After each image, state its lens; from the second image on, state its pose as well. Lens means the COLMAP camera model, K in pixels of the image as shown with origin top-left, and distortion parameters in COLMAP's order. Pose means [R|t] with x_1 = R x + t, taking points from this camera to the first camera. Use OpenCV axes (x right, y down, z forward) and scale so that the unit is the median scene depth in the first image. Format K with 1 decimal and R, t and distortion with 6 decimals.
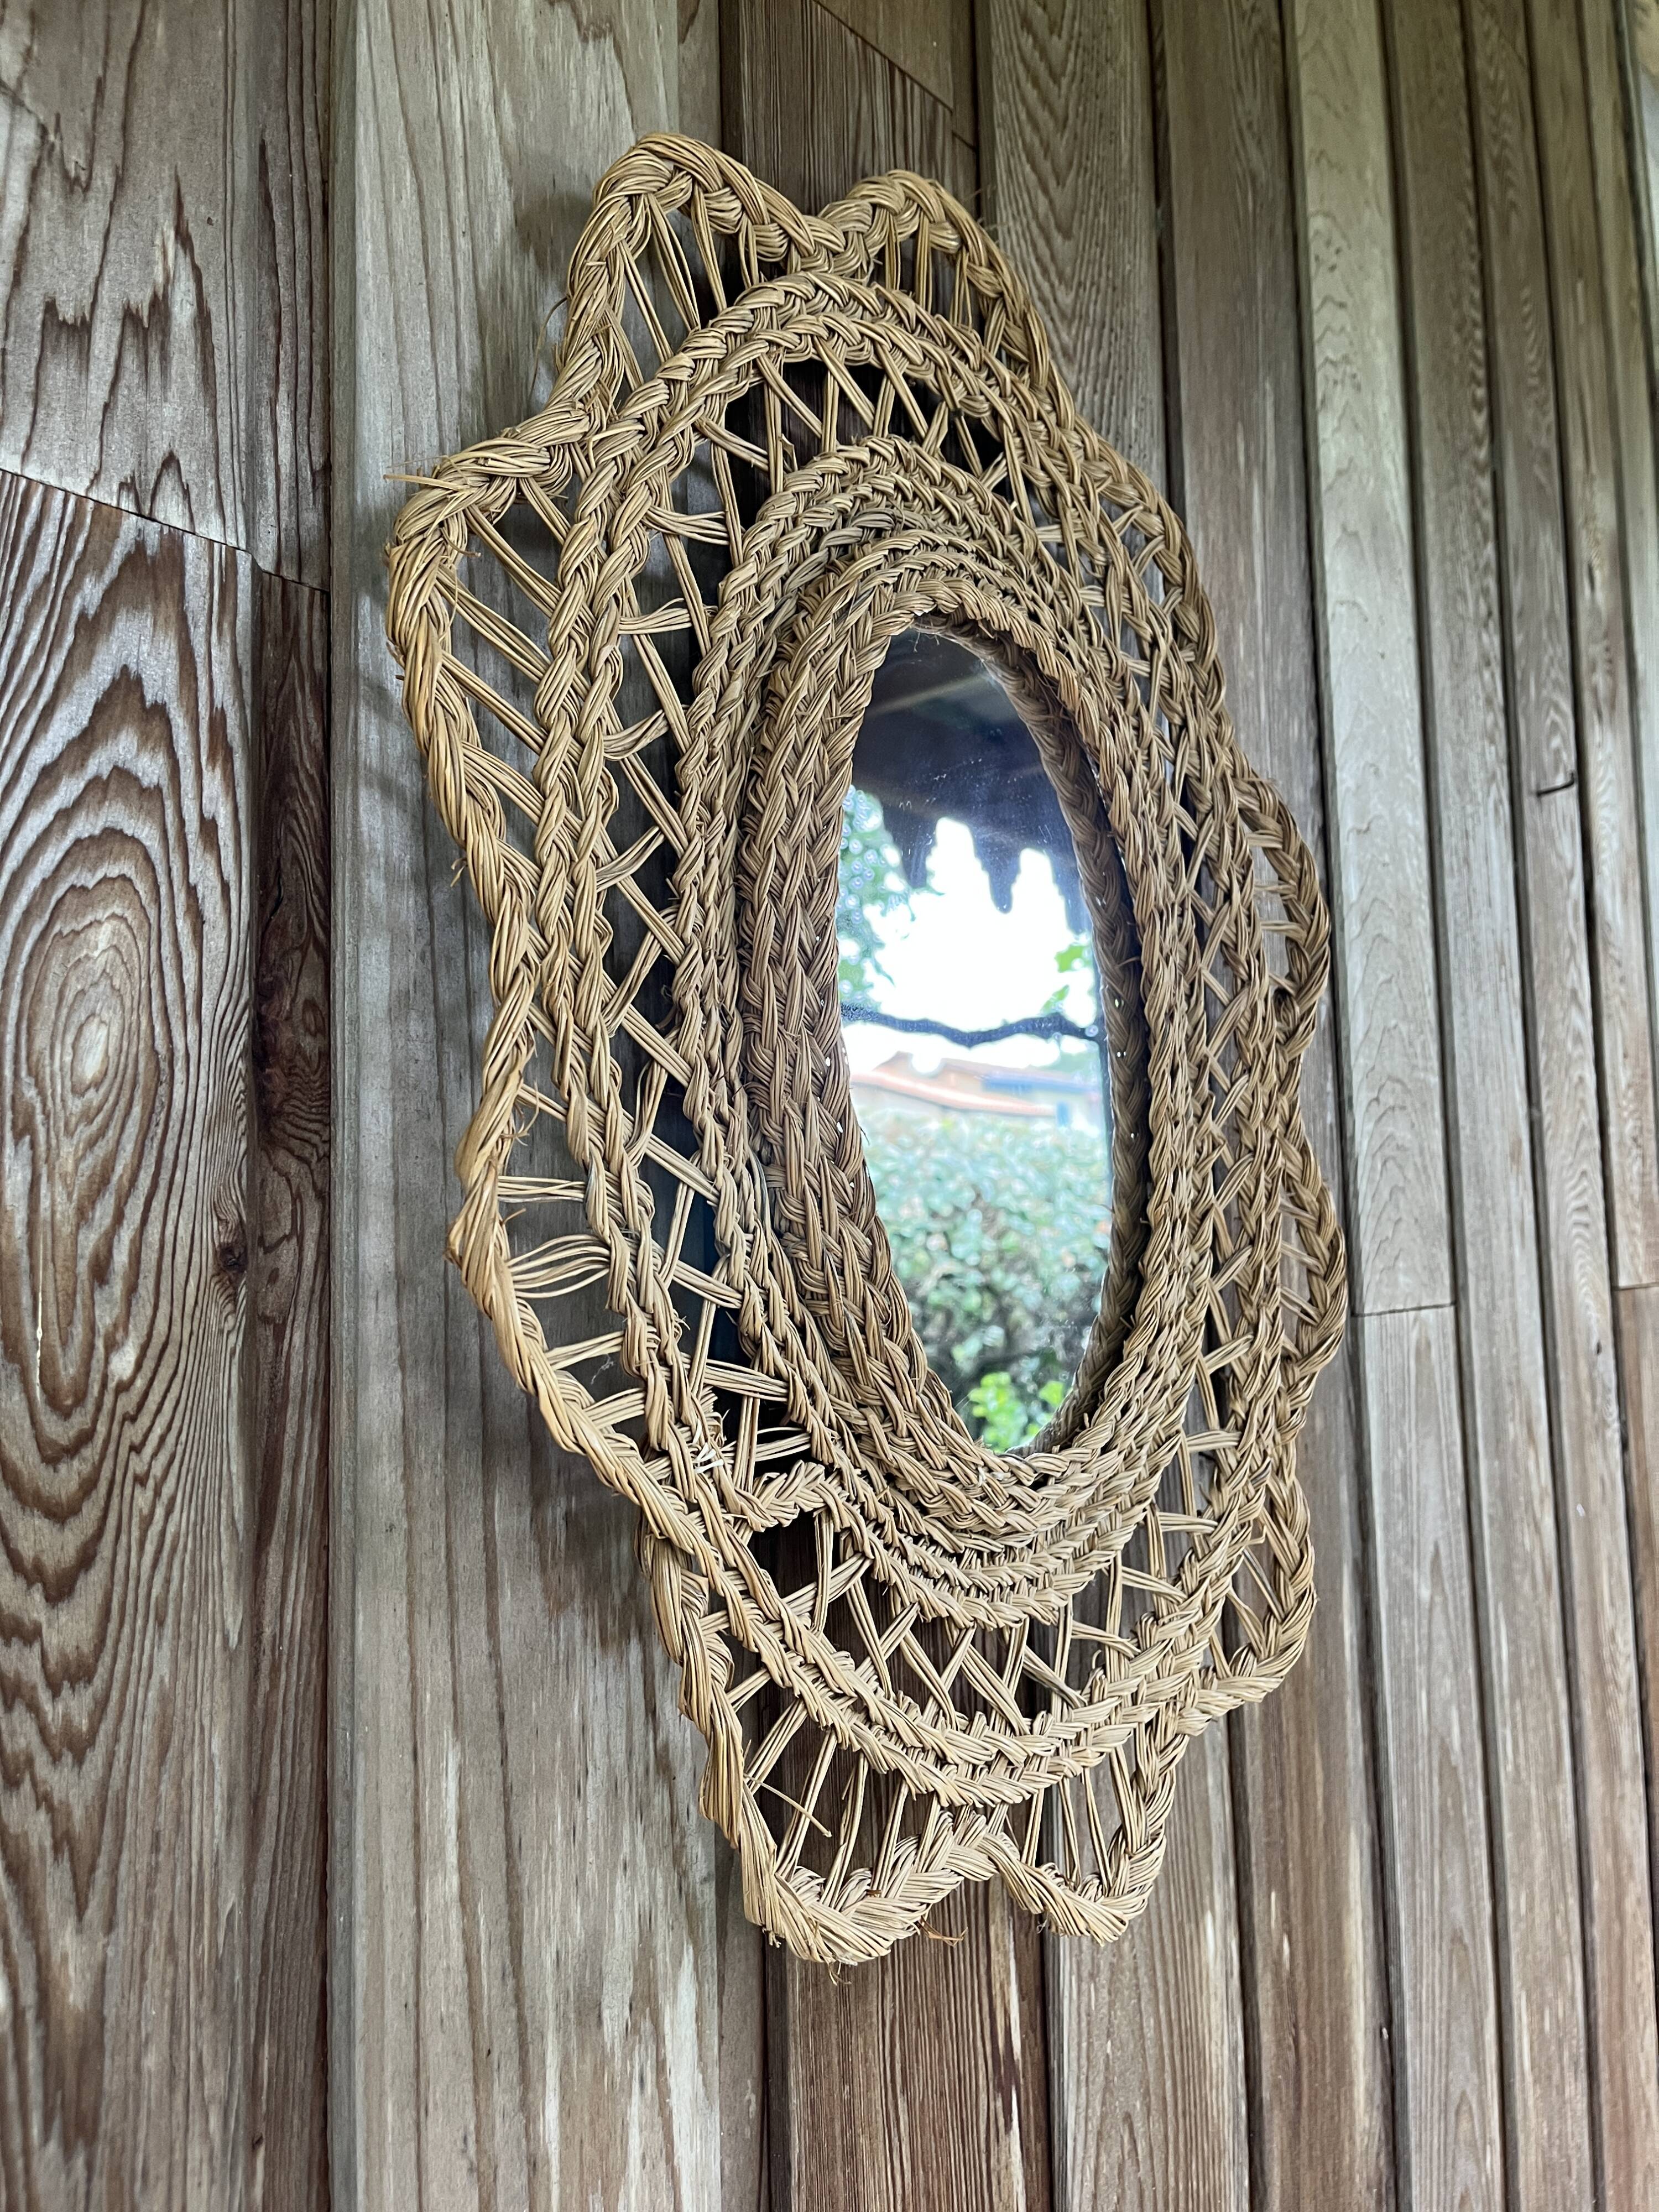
lens RADIAL K [[1681.7, 0, 835.3], [0, 1681.7, 1079.9], [0, 0, 1]] dist [0.075279, -0.112726]
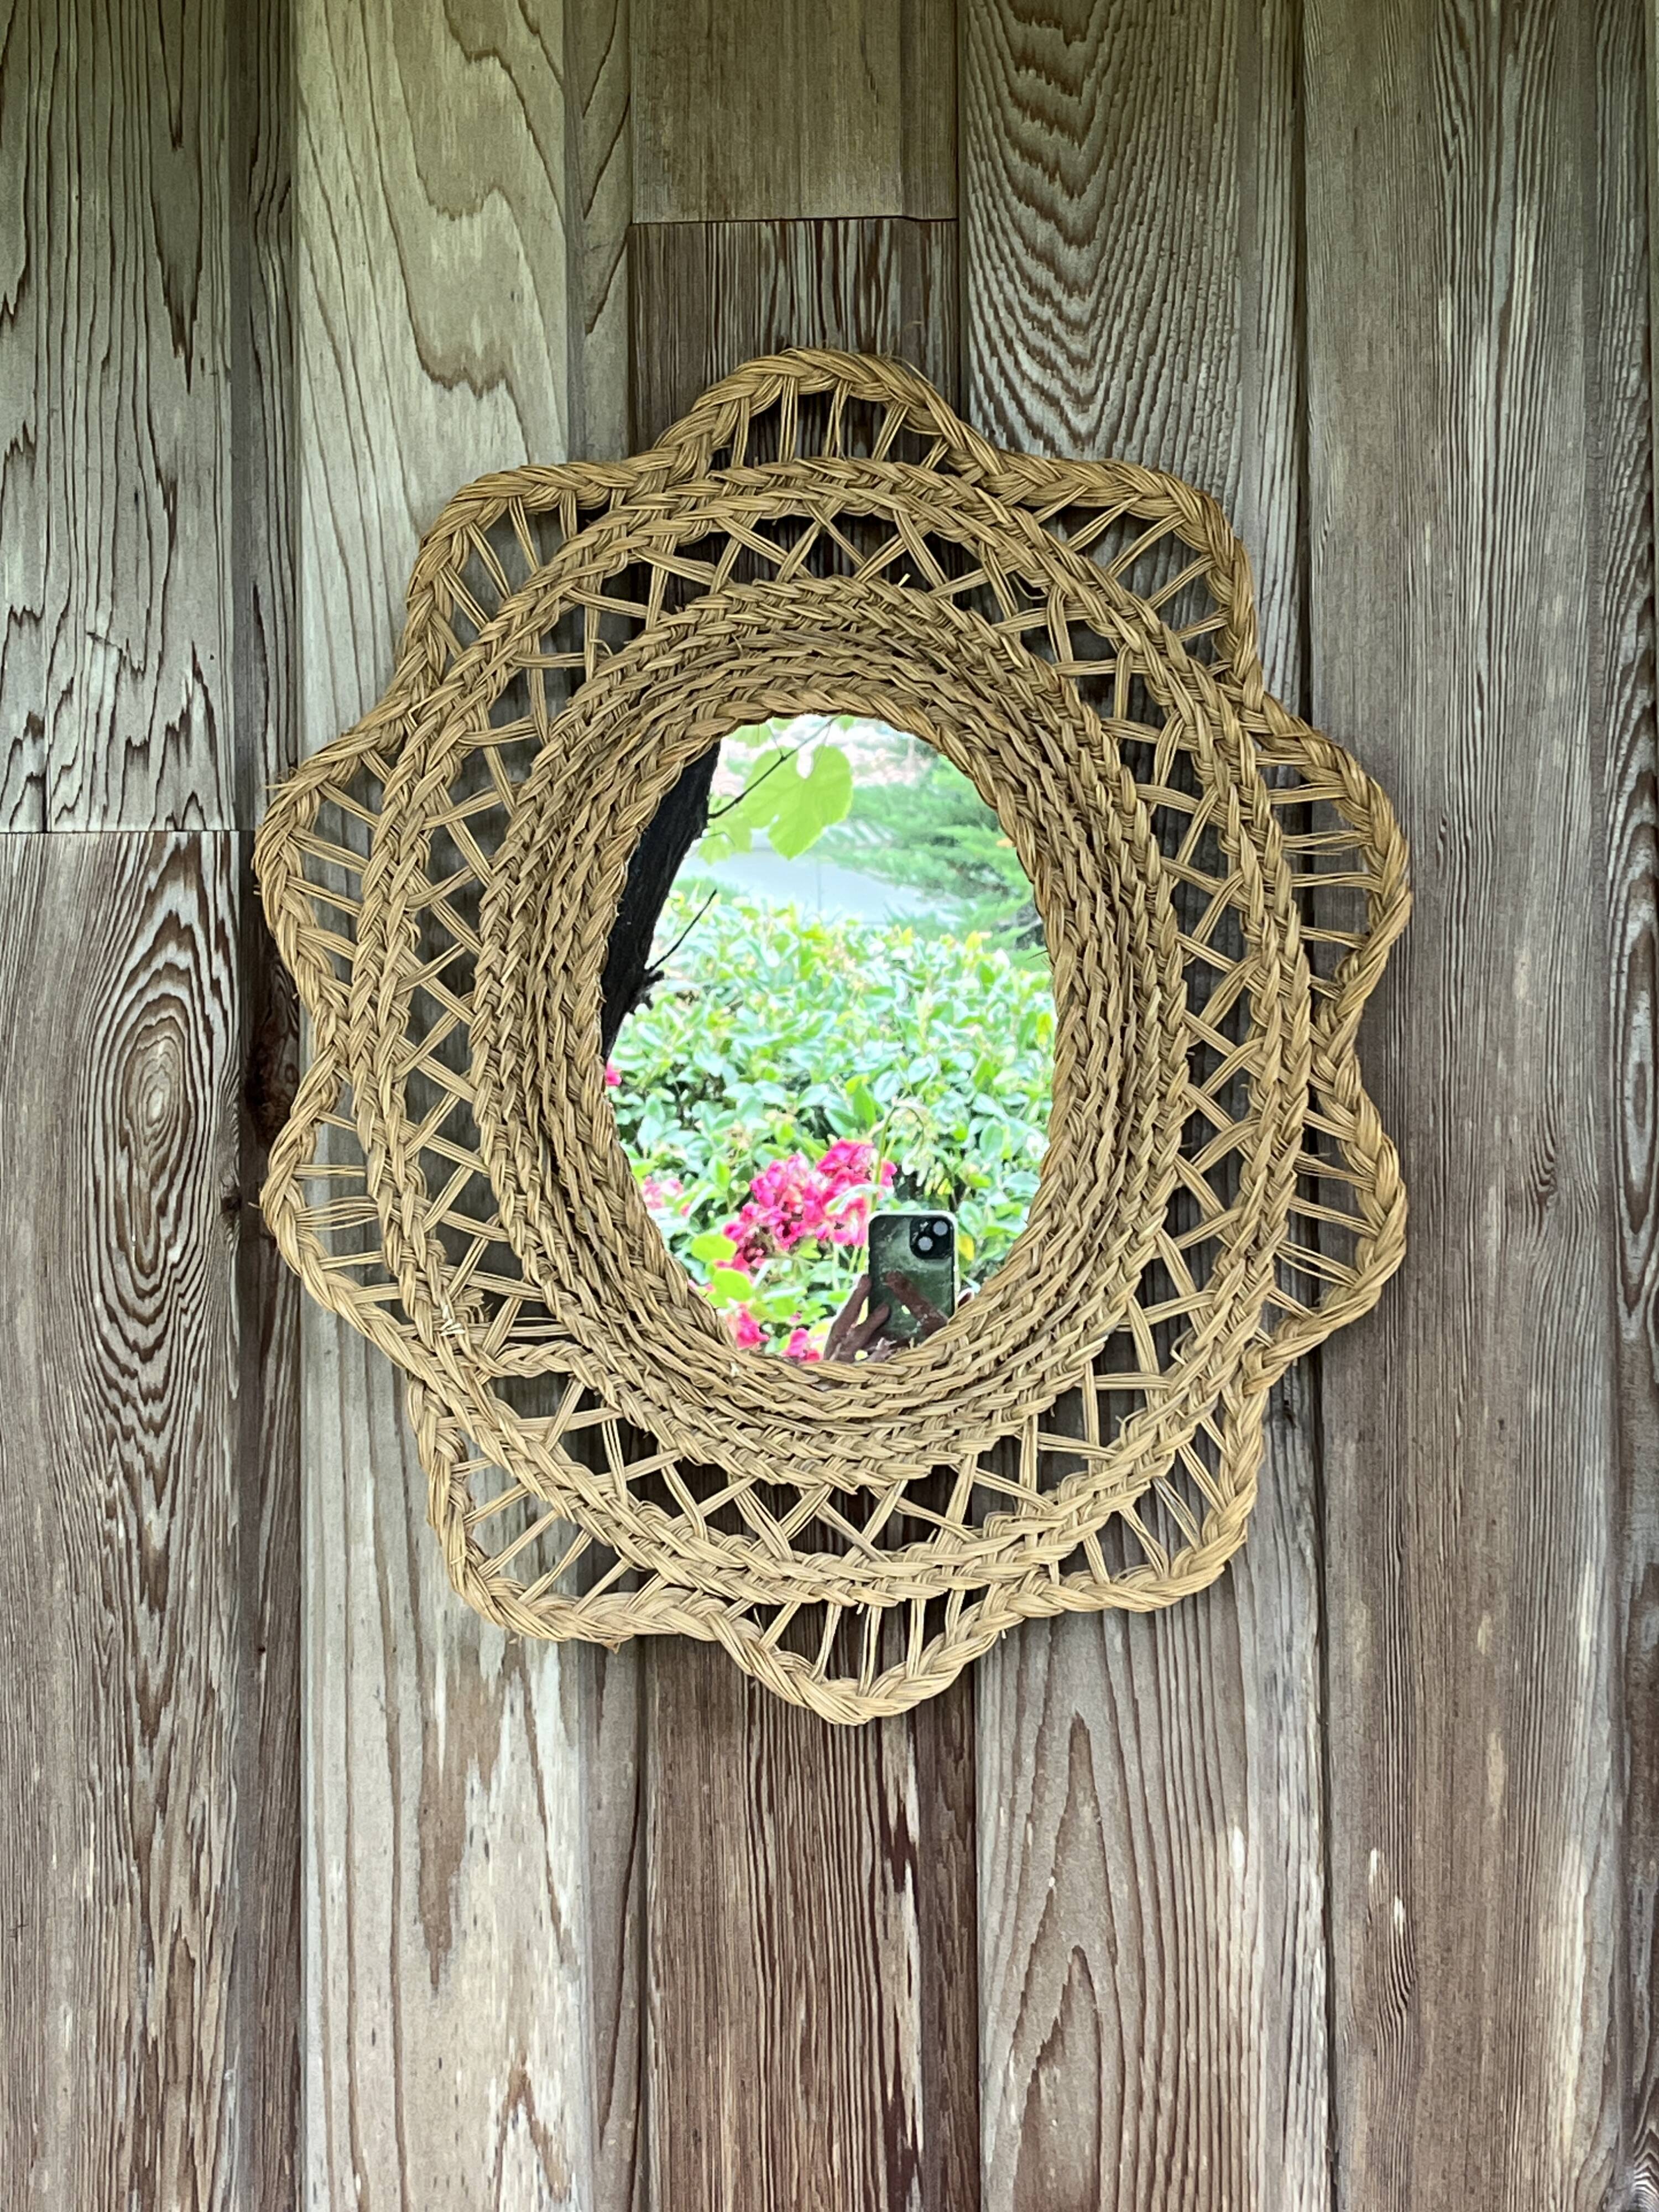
lens RADIAL K [[3605.6, 0, 869.6], [0, 3605.6, 994.4], [0, 0, 1]] dist [0.086830, 0.086225]
pose [[0.605854, -0.018550, -0.795360, 3.014979], [0.074403, 0.996668, 0.033430, -0.195572], [0.792089, -0.079431, 0.605215, -0.816265]]
